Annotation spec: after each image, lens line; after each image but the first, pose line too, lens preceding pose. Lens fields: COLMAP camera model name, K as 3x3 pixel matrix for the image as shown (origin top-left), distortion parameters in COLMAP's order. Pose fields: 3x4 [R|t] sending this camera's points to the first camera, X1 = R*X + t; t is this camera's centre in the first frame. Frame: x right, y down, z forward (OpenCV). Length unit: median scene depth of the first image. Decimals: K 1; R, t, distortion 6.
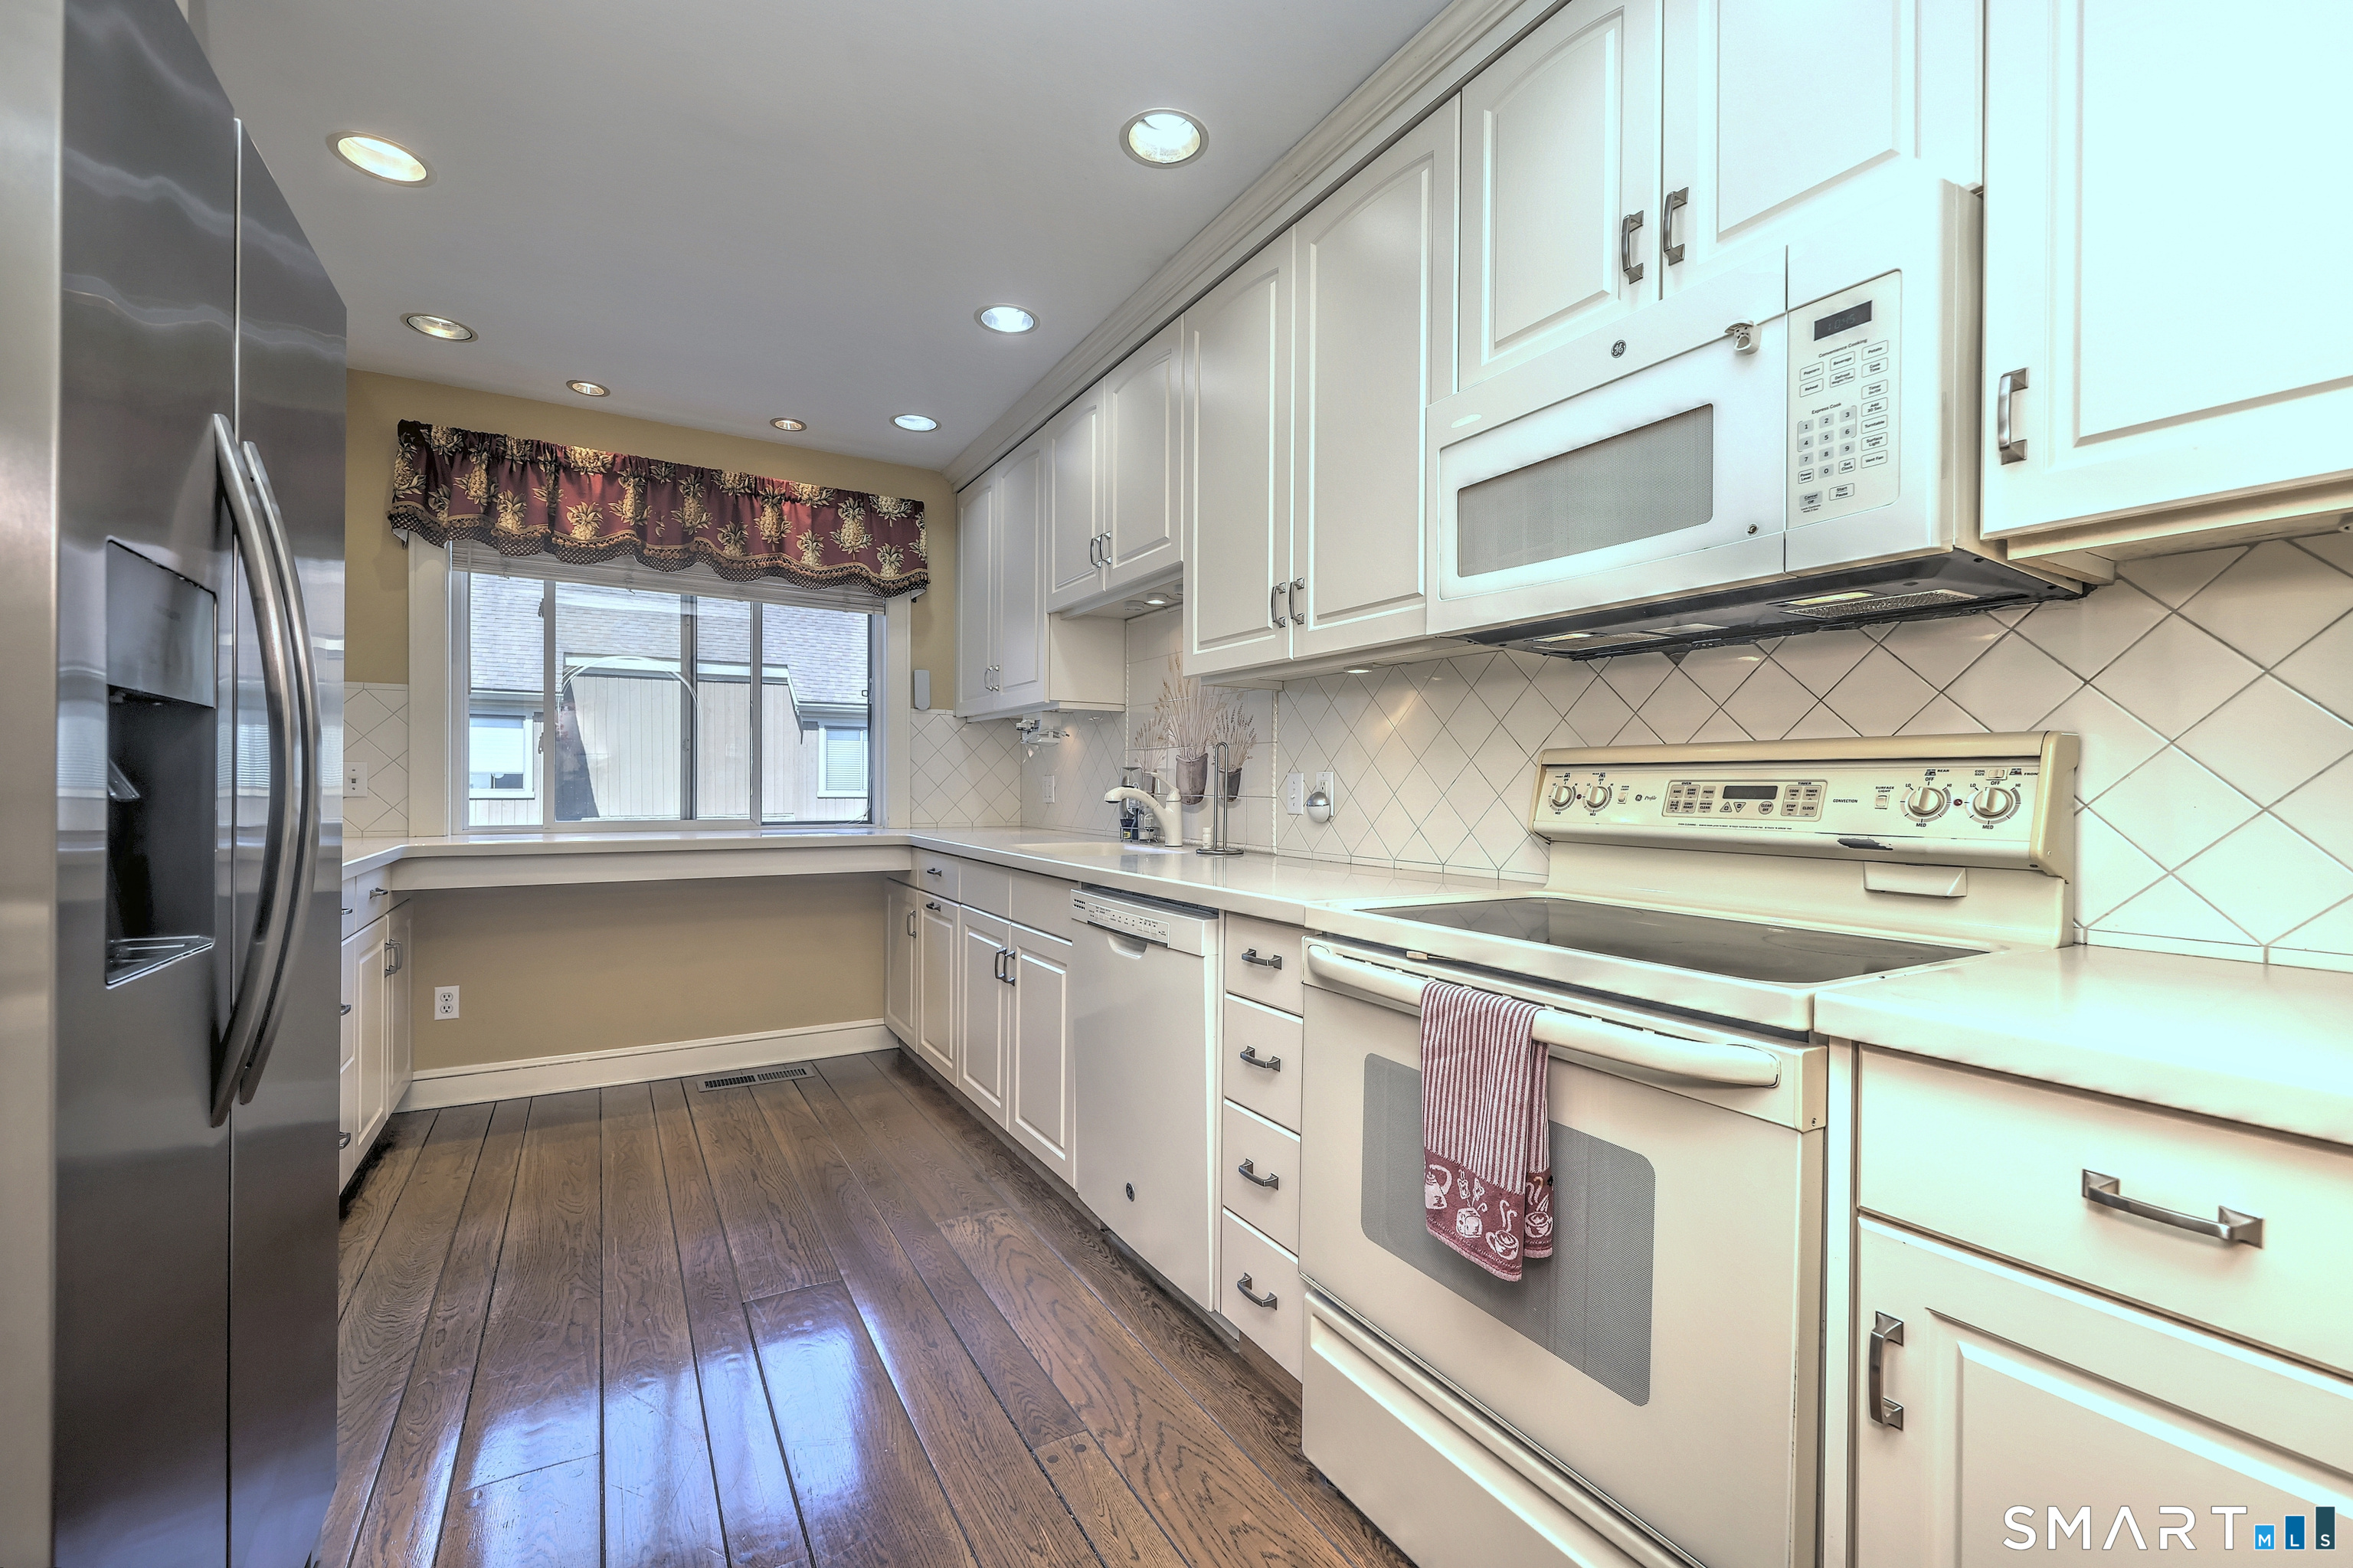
lens RADIAL K [[1014.6, 0, 1201.8], [0, 1014.6, 786.4], [0, 0, 1]] dist [0.020758, -0.001411]
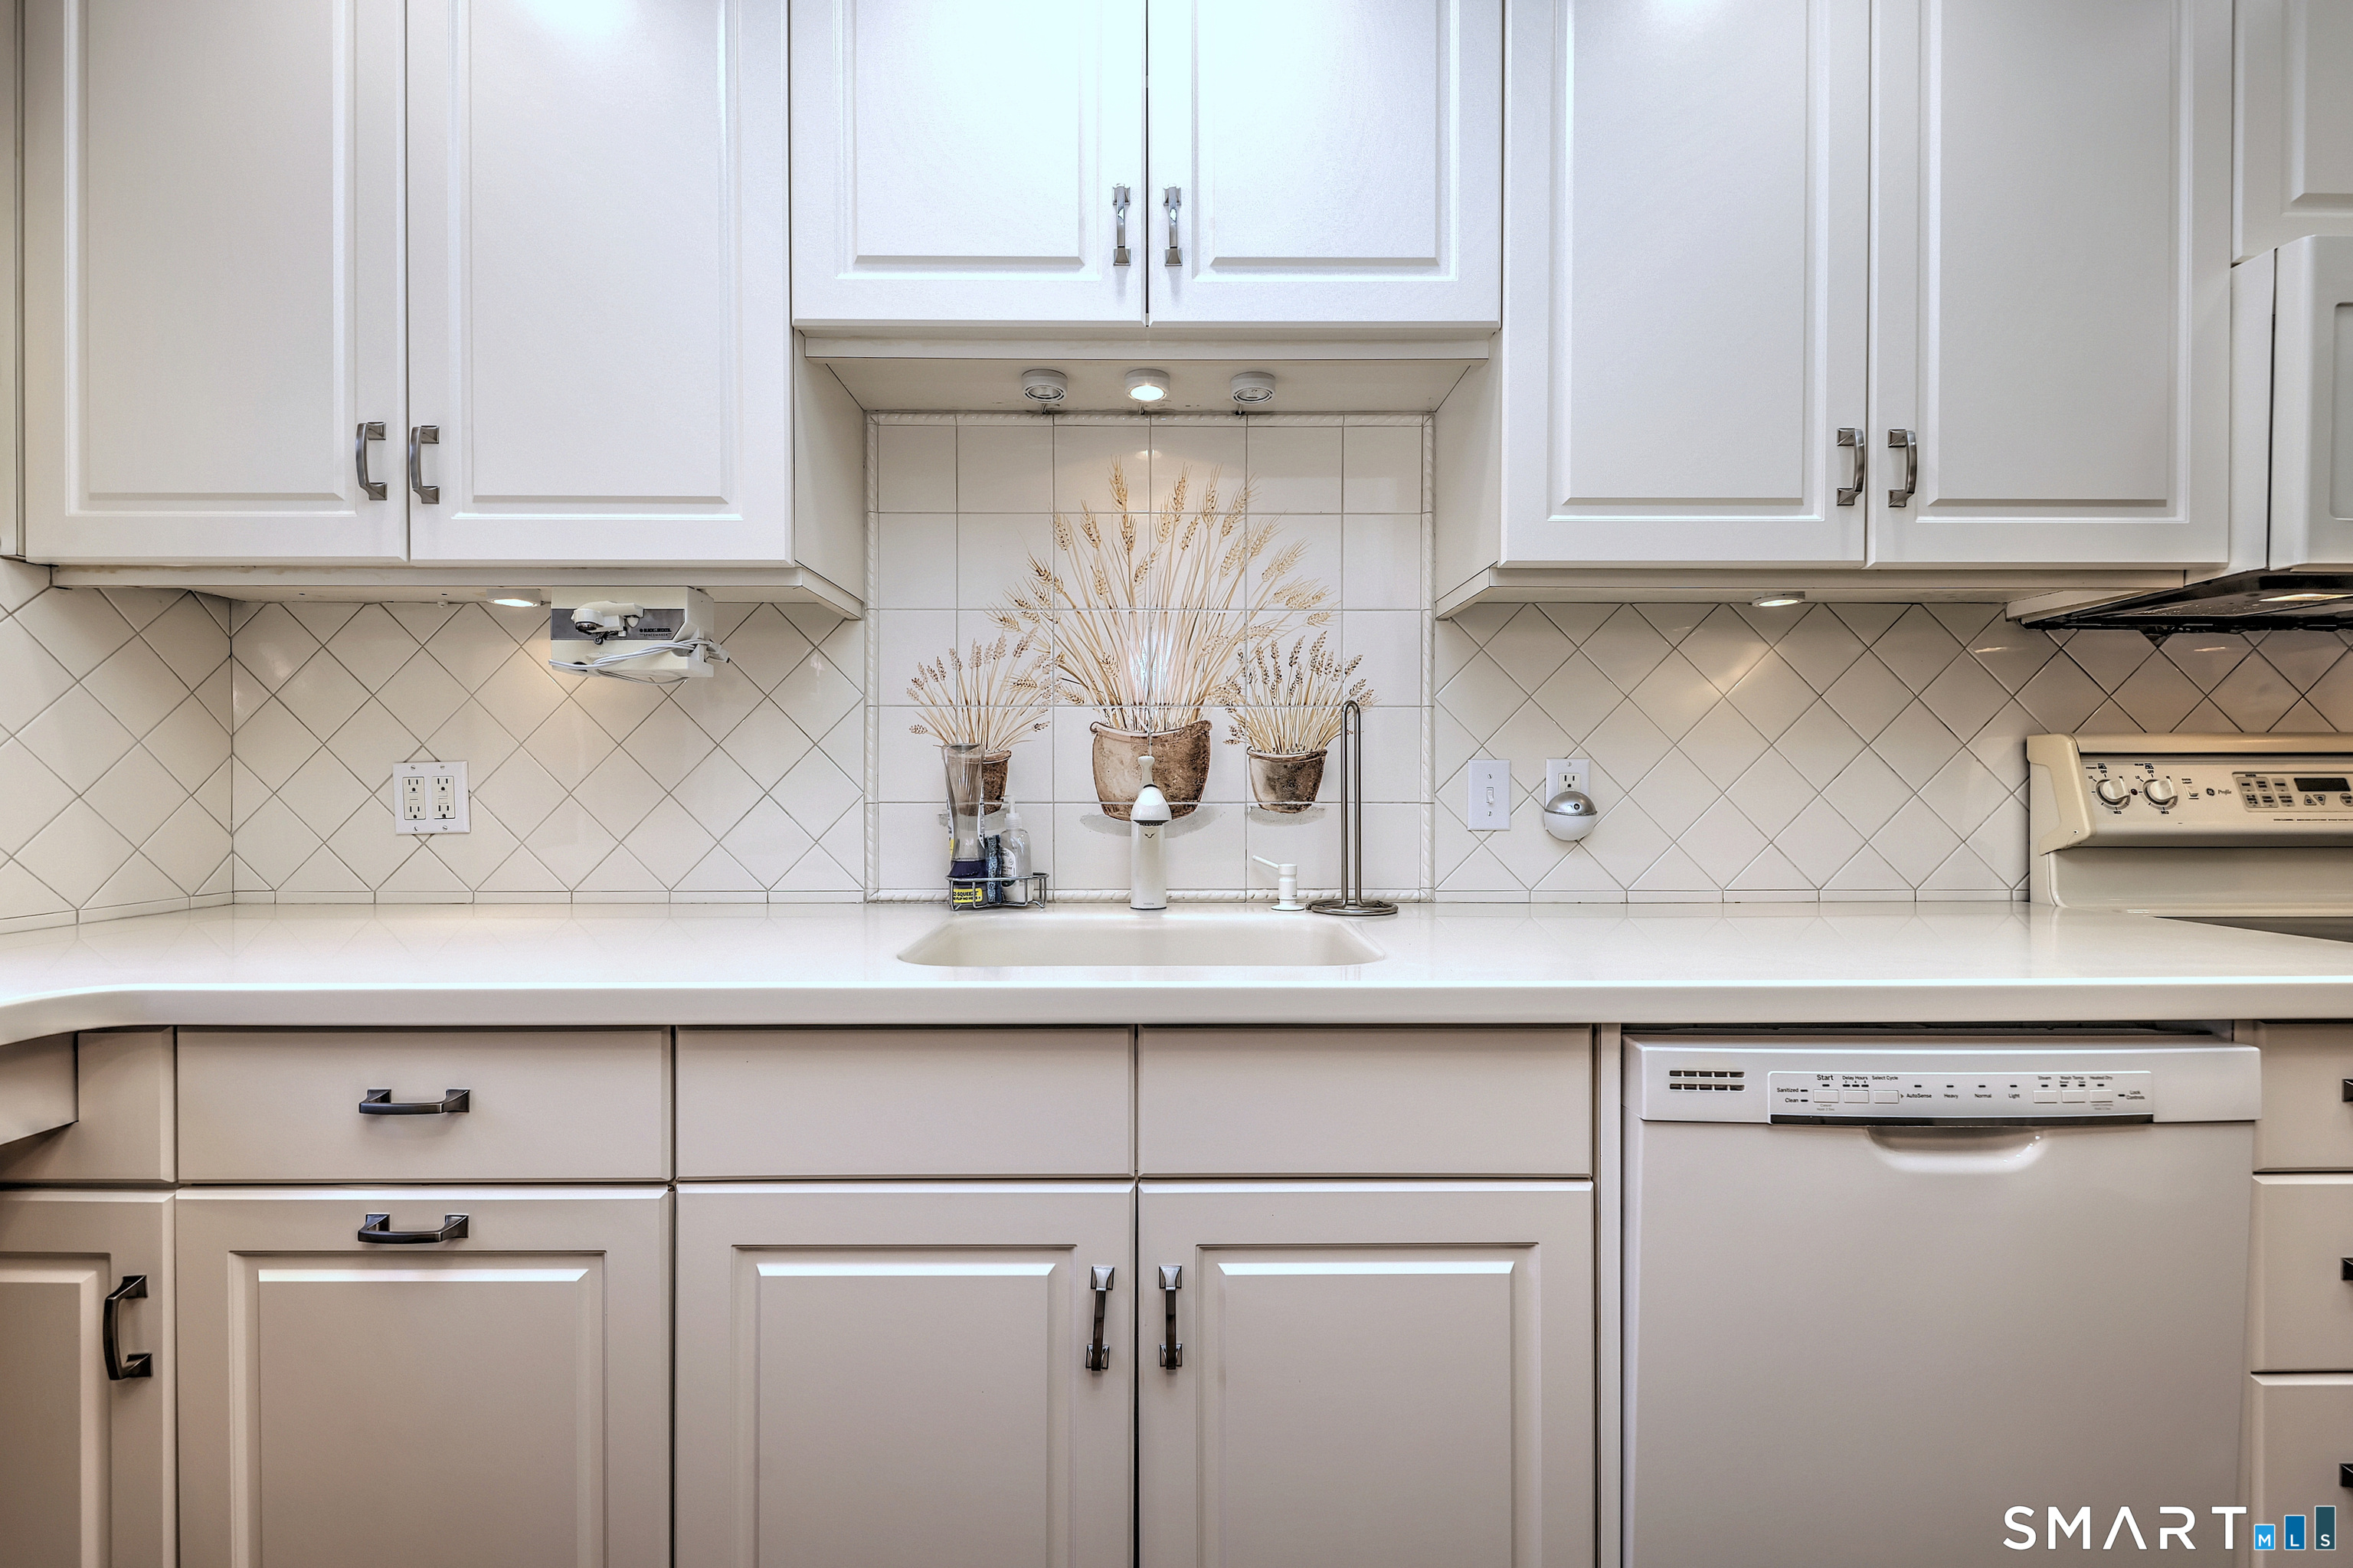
lens RADIAL K [[1014.6, 0, 1192.5], [0, 1014.6, 782.1], [0, 0, 1]] dist [0.020758, -0.001411]
pose [[0.493737, -0.004393, 0.869600, -0.671214], [0.005950, 0.999981, 0.001673, -0.003602], [-0.869591, 0.004348, 0.493754, 1.130850]]
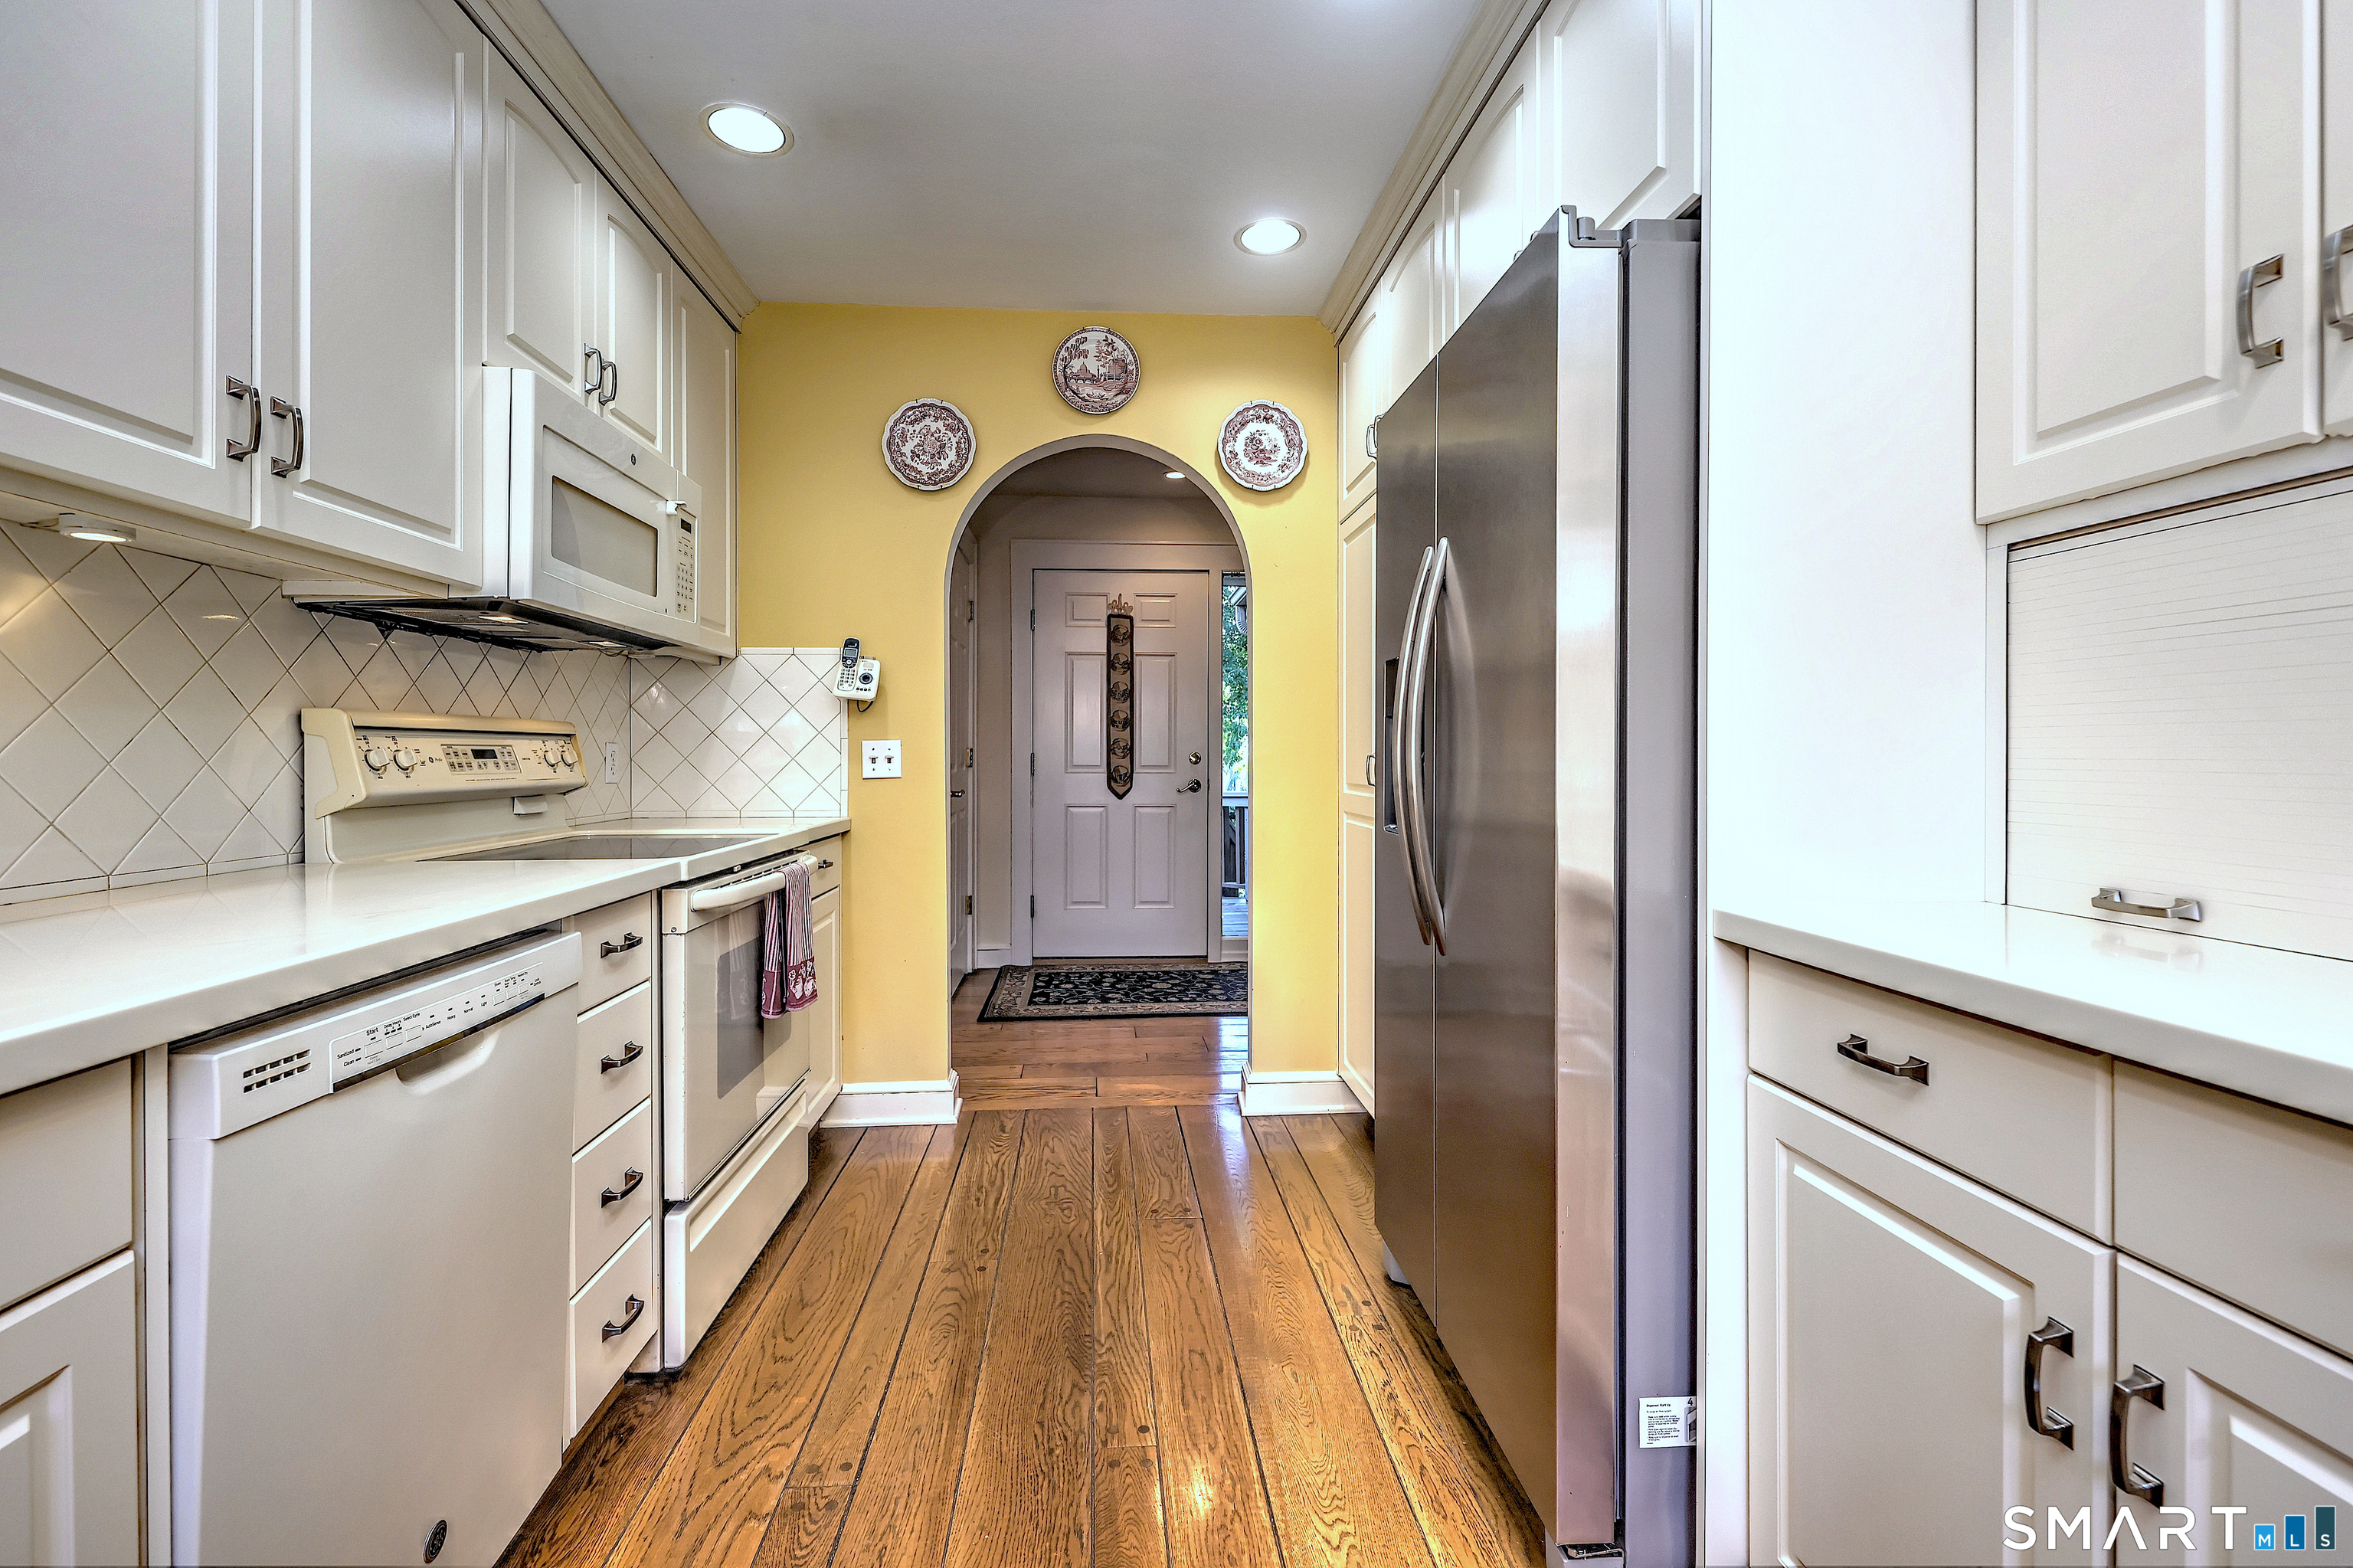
lens RADIAL K [[1014.6, 0, 1190.0], [0, 1014.6, 749.6], [0, 0, 1]] dist [0.020758, -0.001411]
pose [[-0.902880, -0.002405, 0.429886, -0.689725], [-0.002226, 0.999997, 0.000921, -0.002482], [-0.429887, -0.000125, -0.902883, 1.417752]]
